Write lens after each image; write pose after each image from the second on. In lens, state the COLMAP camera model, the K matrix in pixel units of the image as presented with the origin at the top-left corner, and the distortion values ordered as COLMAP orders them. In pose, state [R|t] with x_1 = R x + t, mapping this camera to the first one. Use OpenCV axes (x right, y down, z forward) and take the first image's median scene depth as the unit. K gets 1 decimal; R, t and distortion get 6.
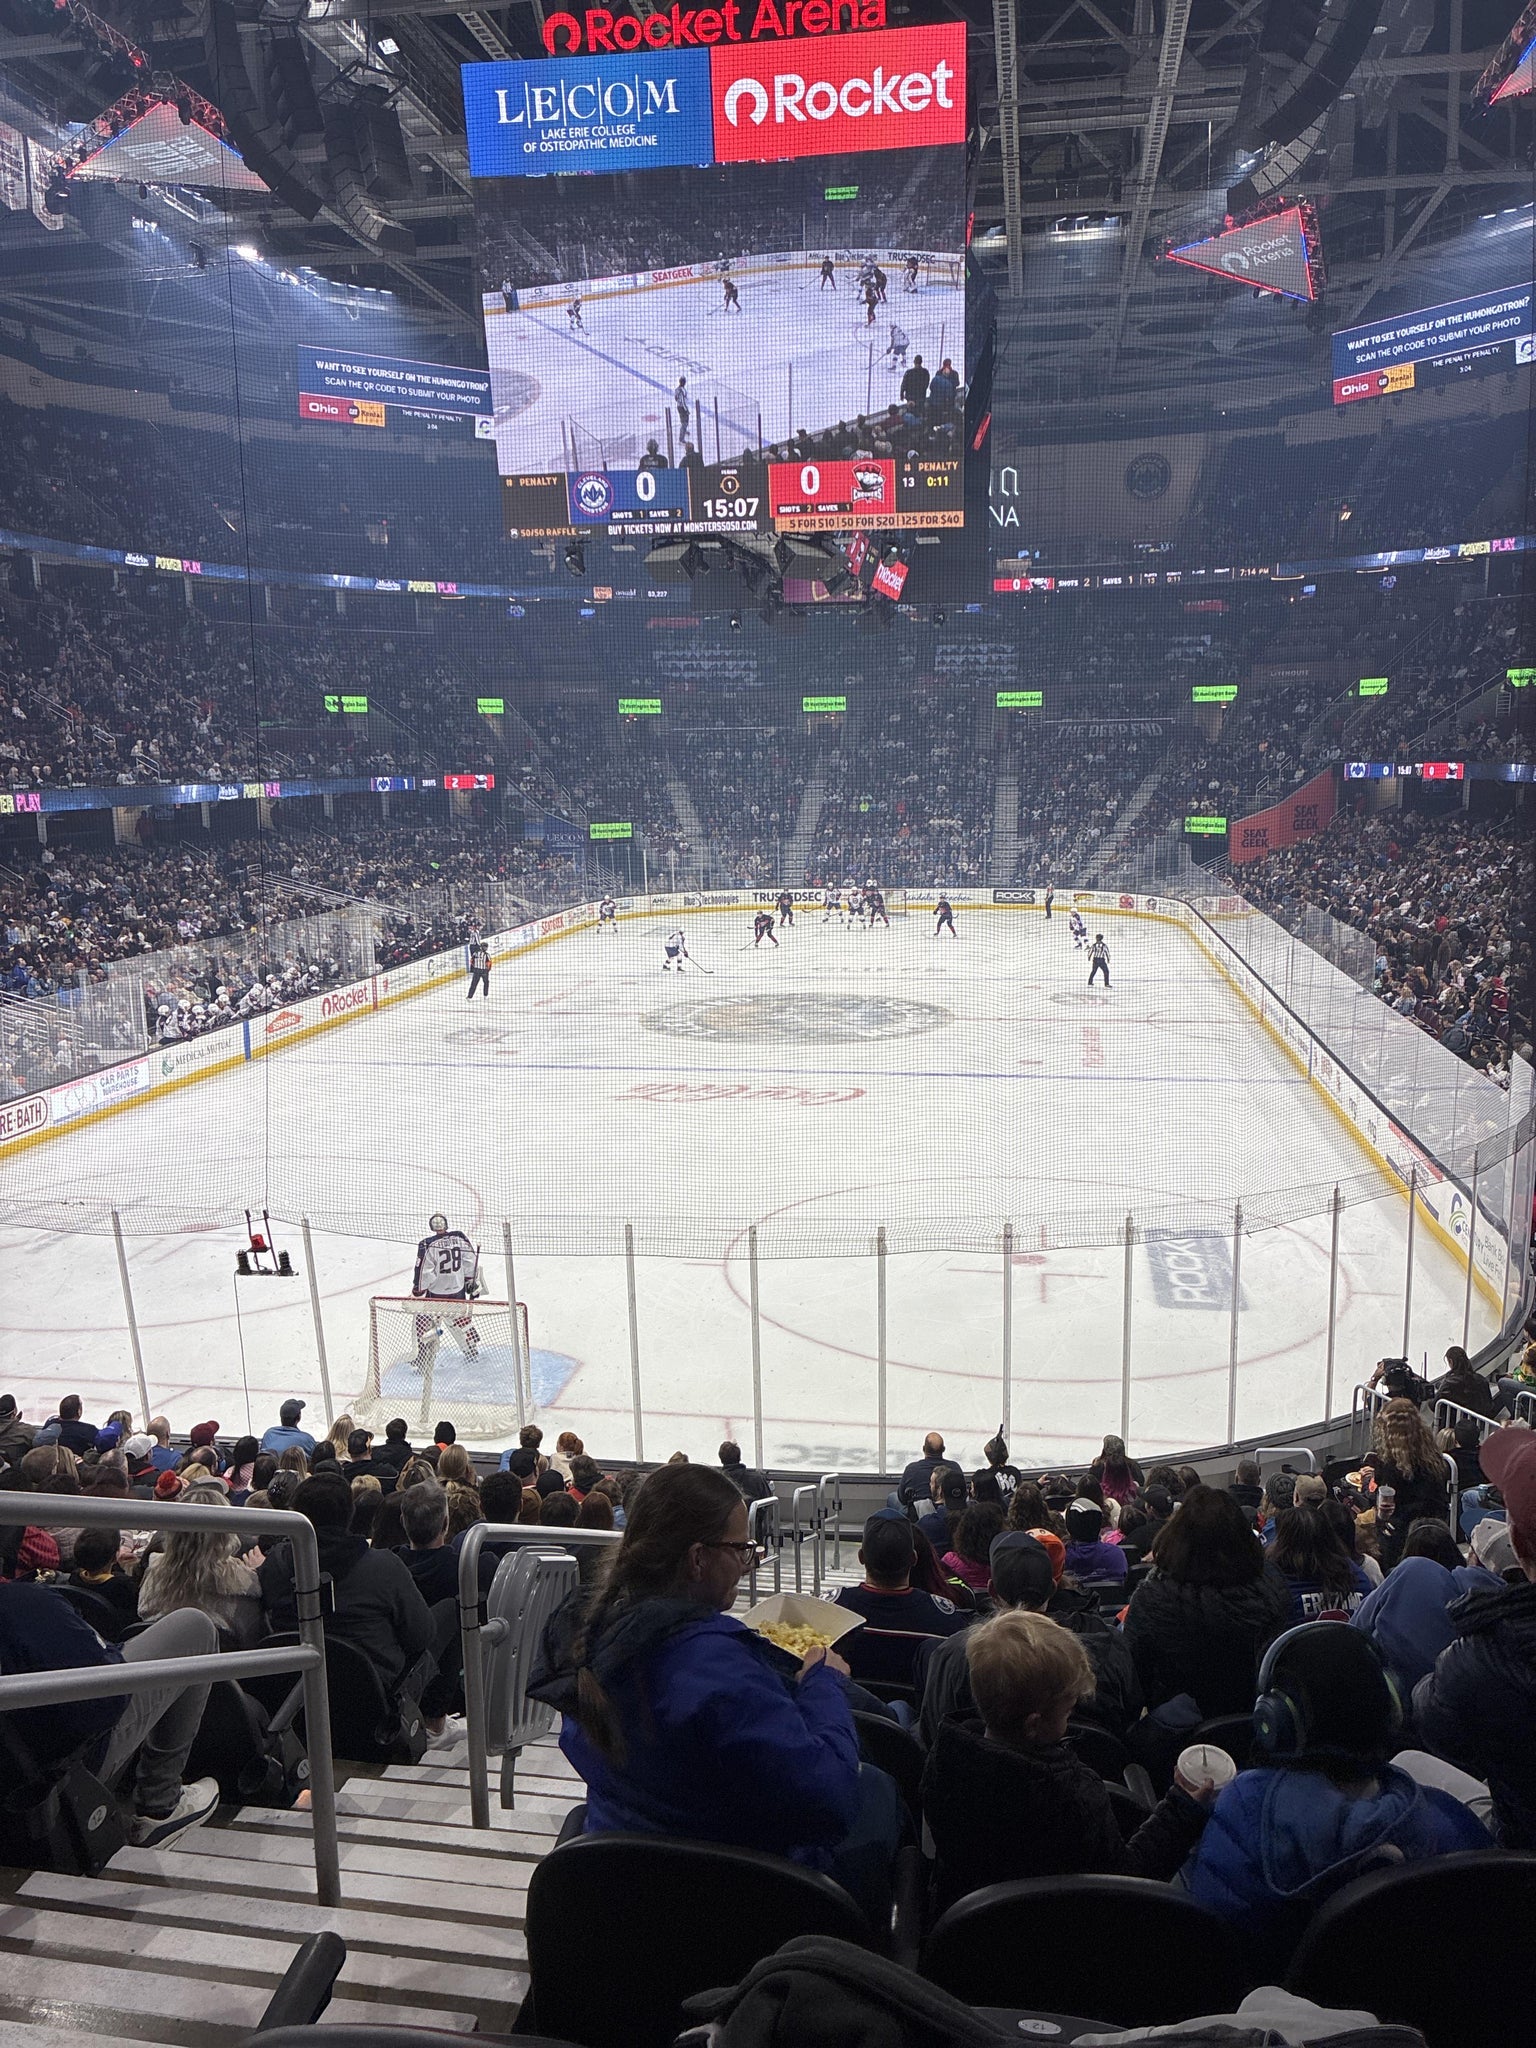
lens RADIAL K [[1539.6, 0, 786.1], [0, 1539.6, 1017.6], [0, 0, 1]] dist [0.046194, -0.042082]
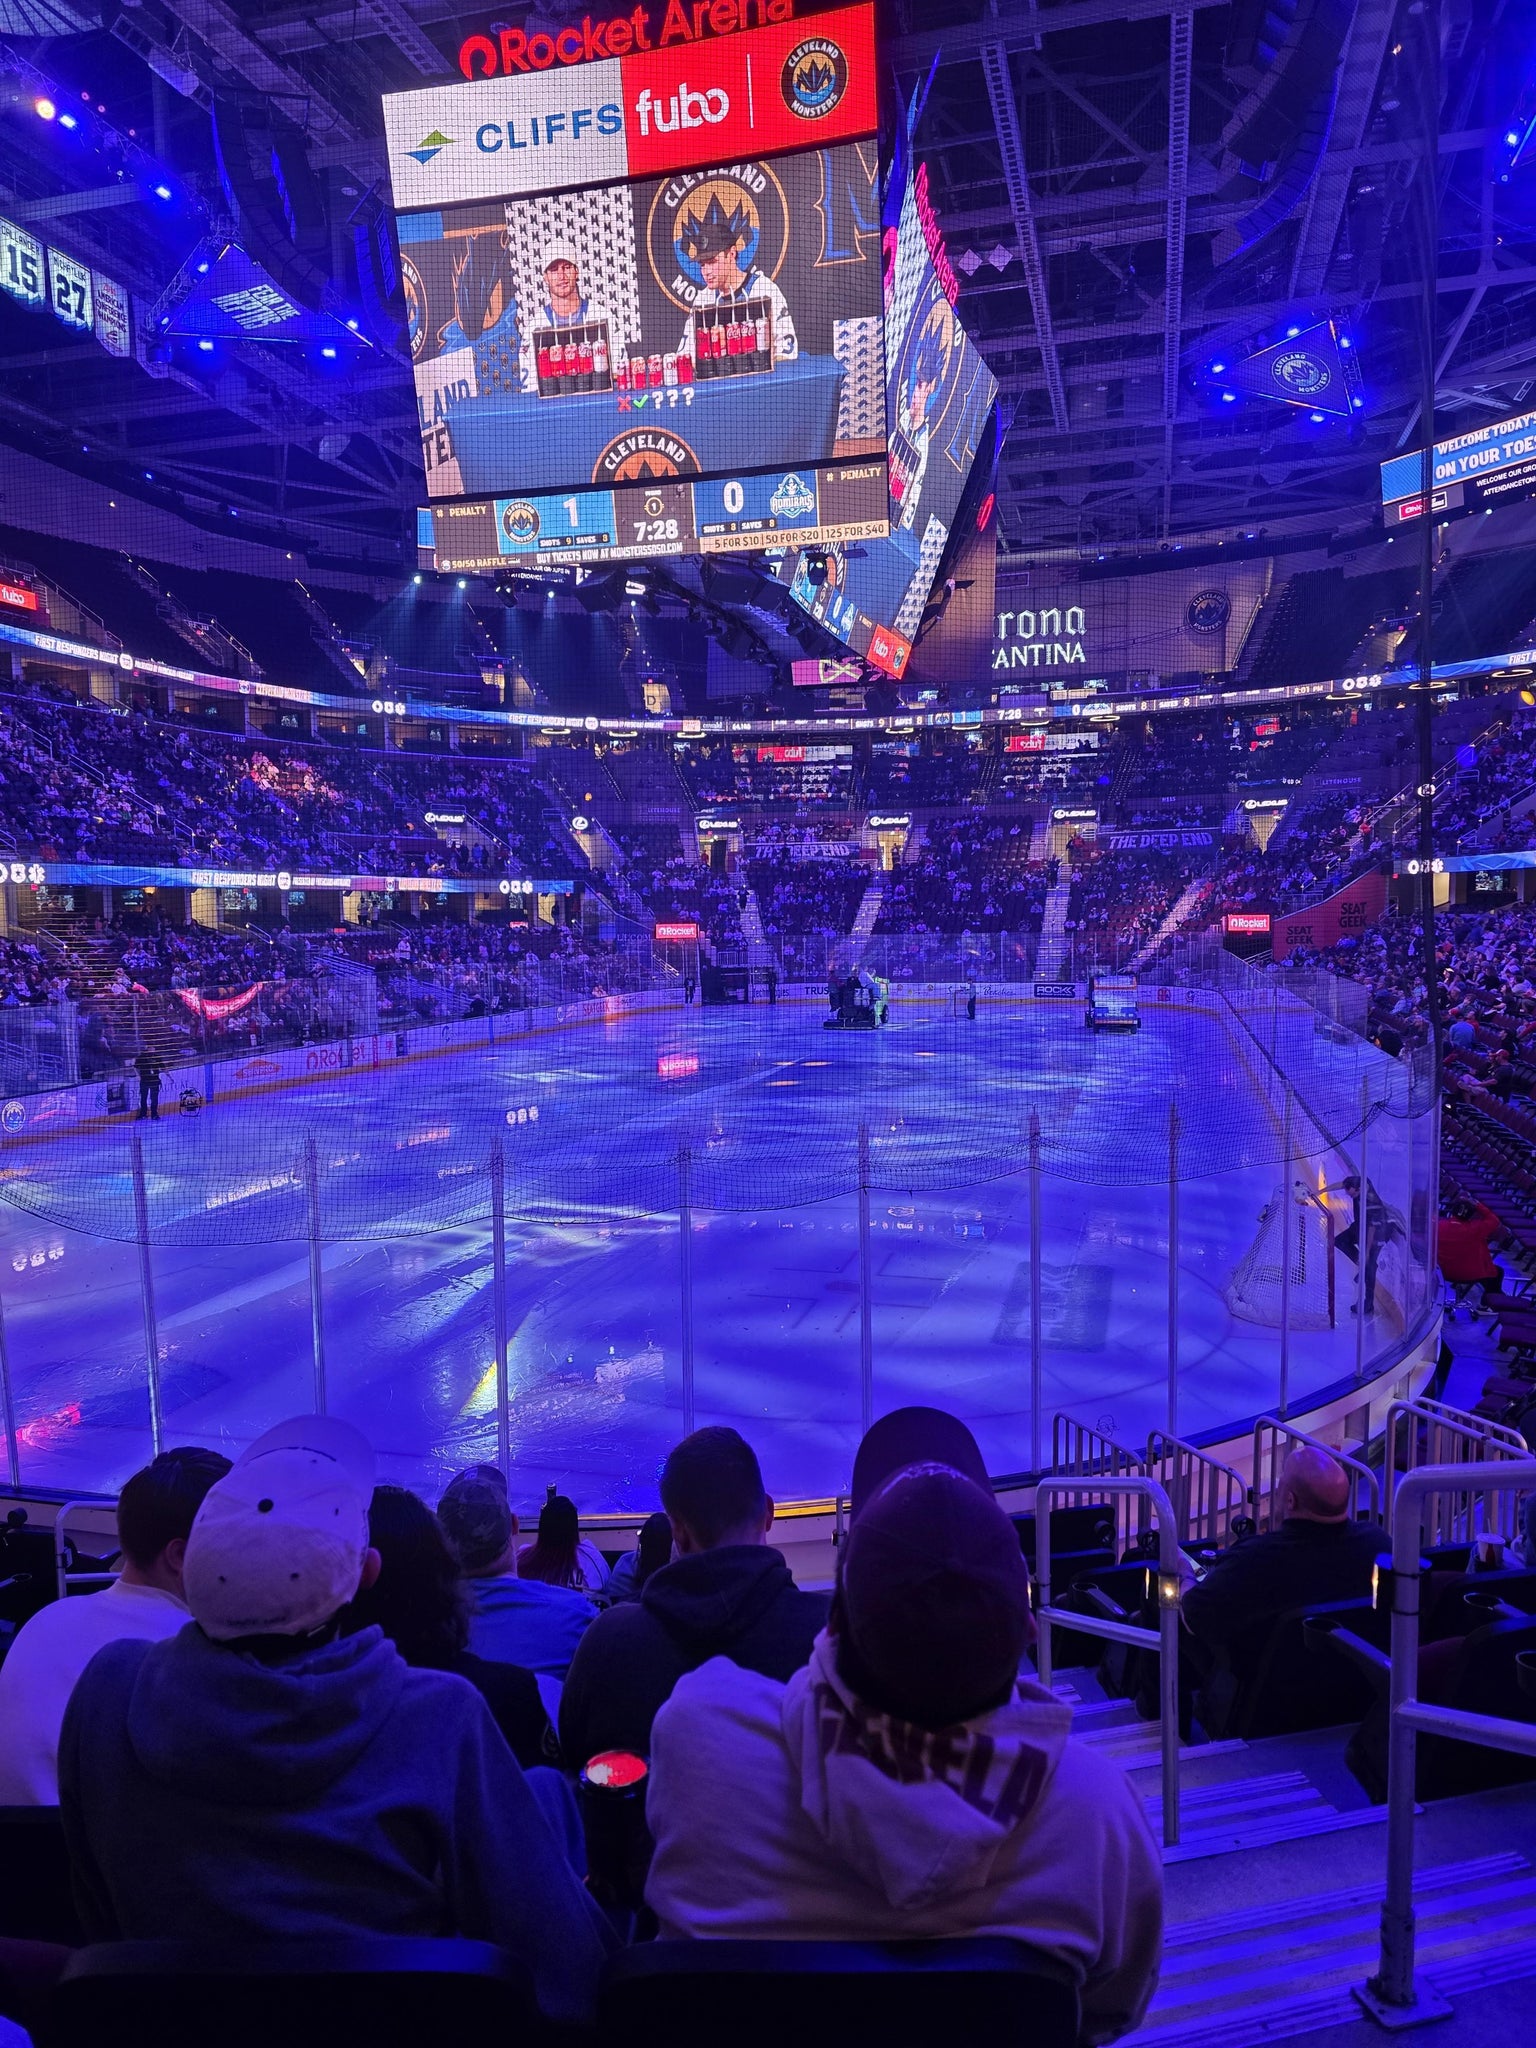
lens RADIAL K [[1371.5, 0, 759.1], [0, 1371.5, 1027.3], [0, 0, 1]] dist [0.066440, -0.052750]
pose [[0.993089, 0.009653, -0.116967, 0.071848], [-0.019464, 0.996357, -0.083028, 0.029346], [0.115740, 0.084730, 0.989659, 0.090493]]
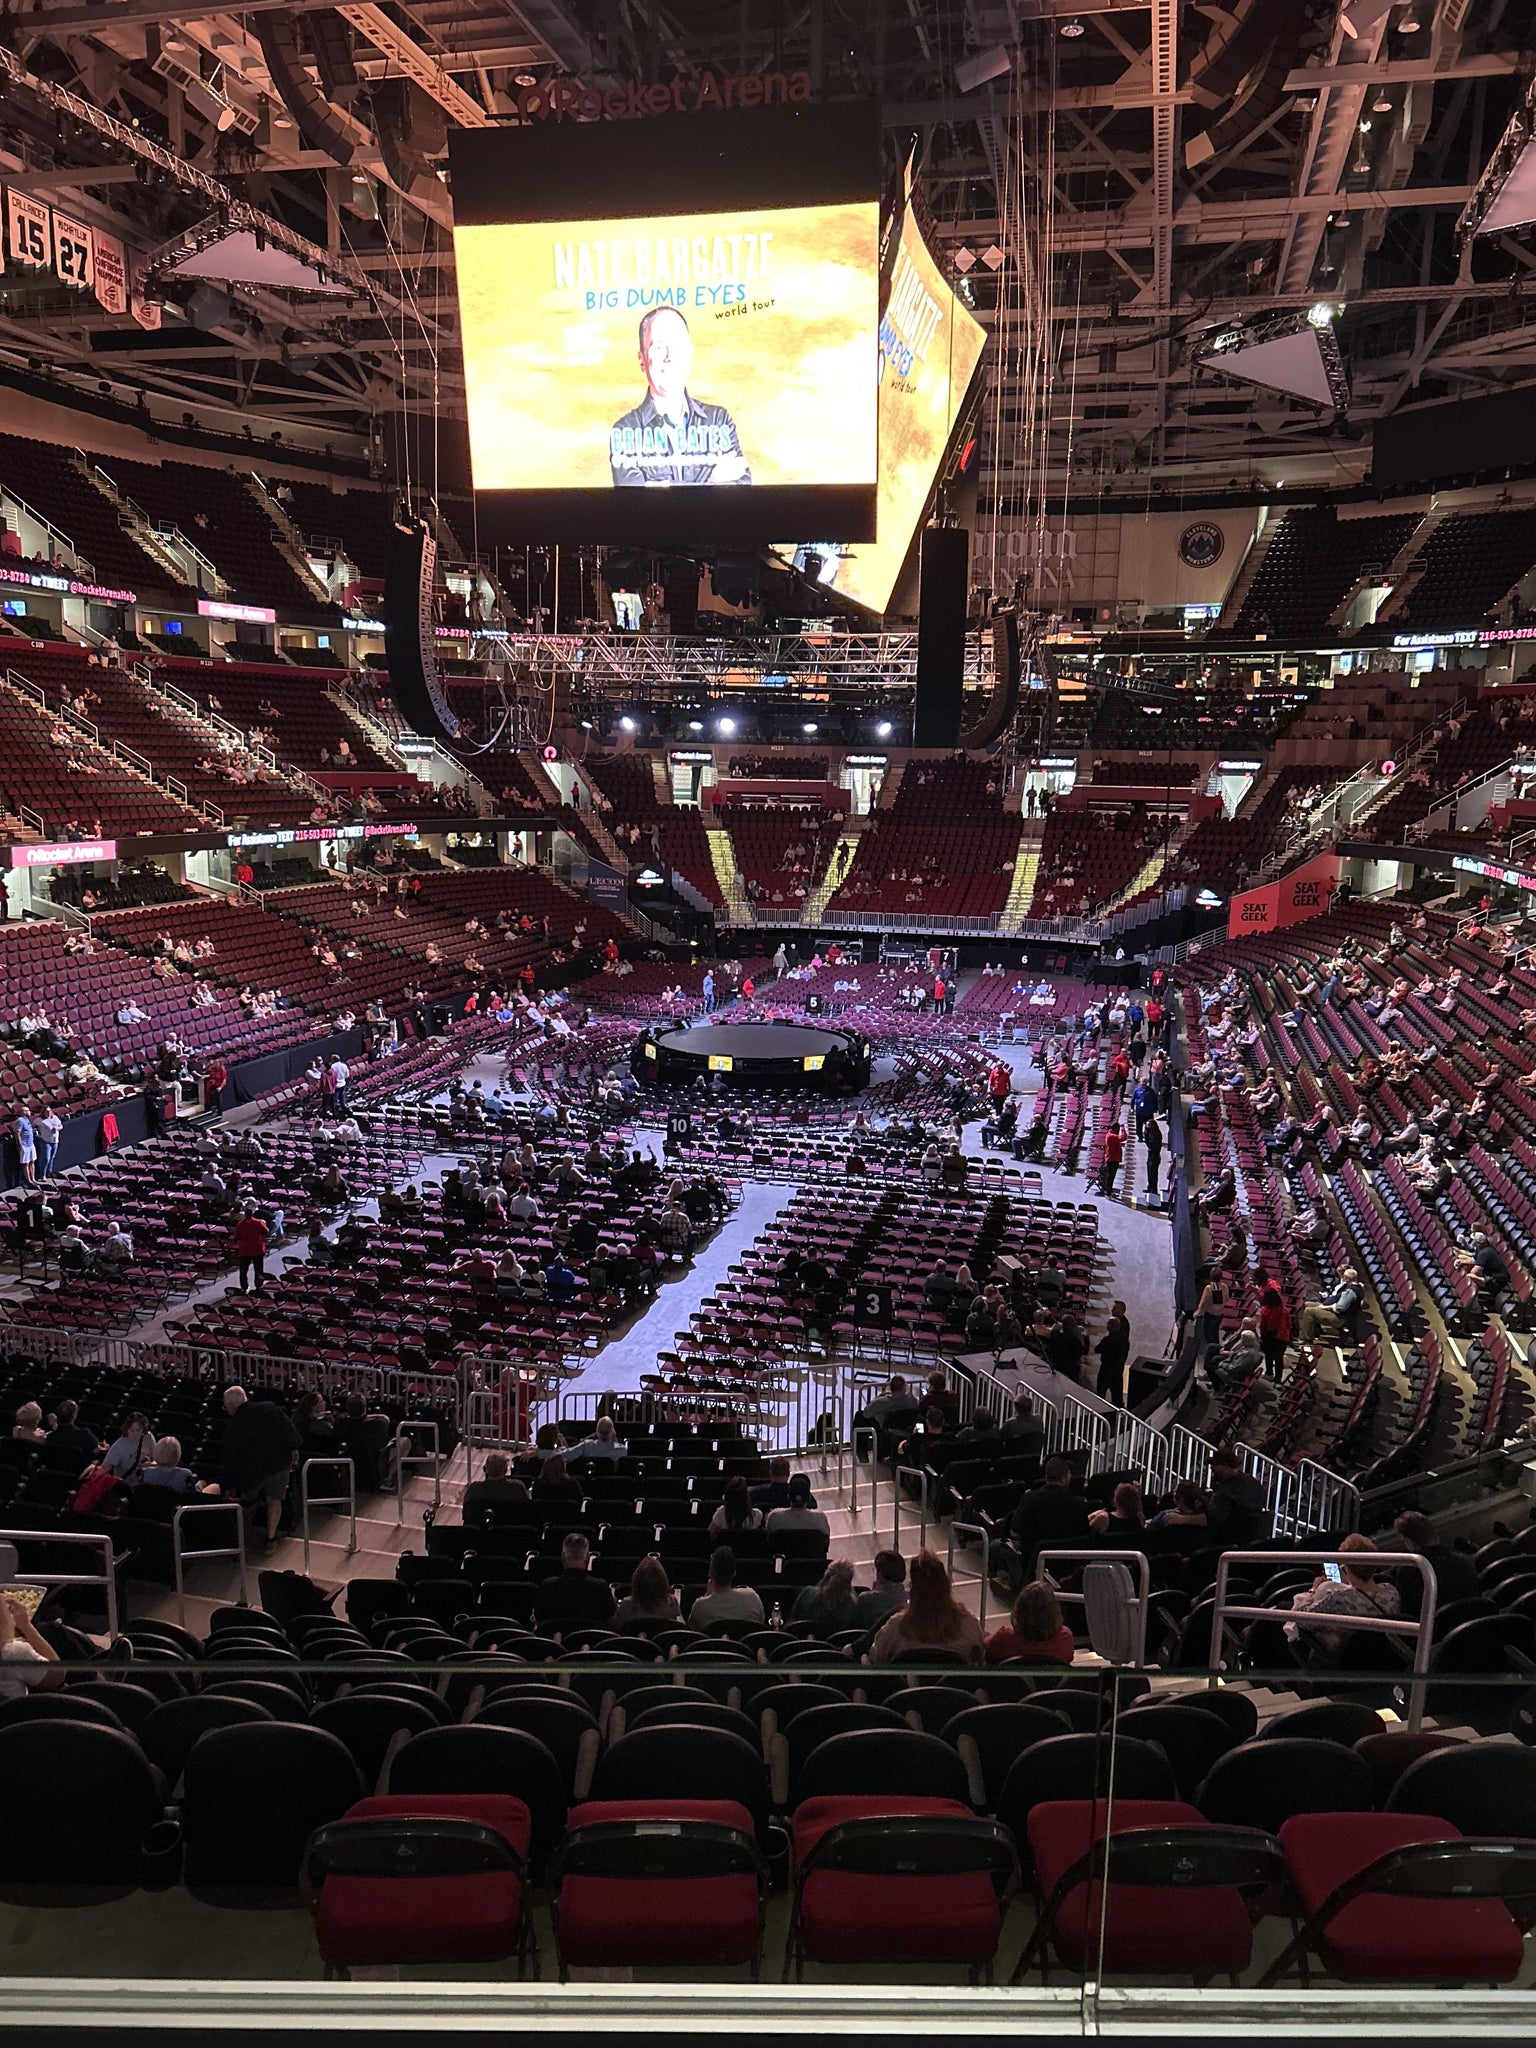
lens RADIAL K [[1539.6, 0, 775.6], [0, 1539.6, 1032.5], [0, 0, 1]] dist [0.046194, -0.042082]
pose [[0.996090, 0.049182, -0.073385, 0.073562], [-0.049100, 0.998790, 0.002922, -0.026400], [0.073440, 0.000693, 0.997299, -0.071246]]
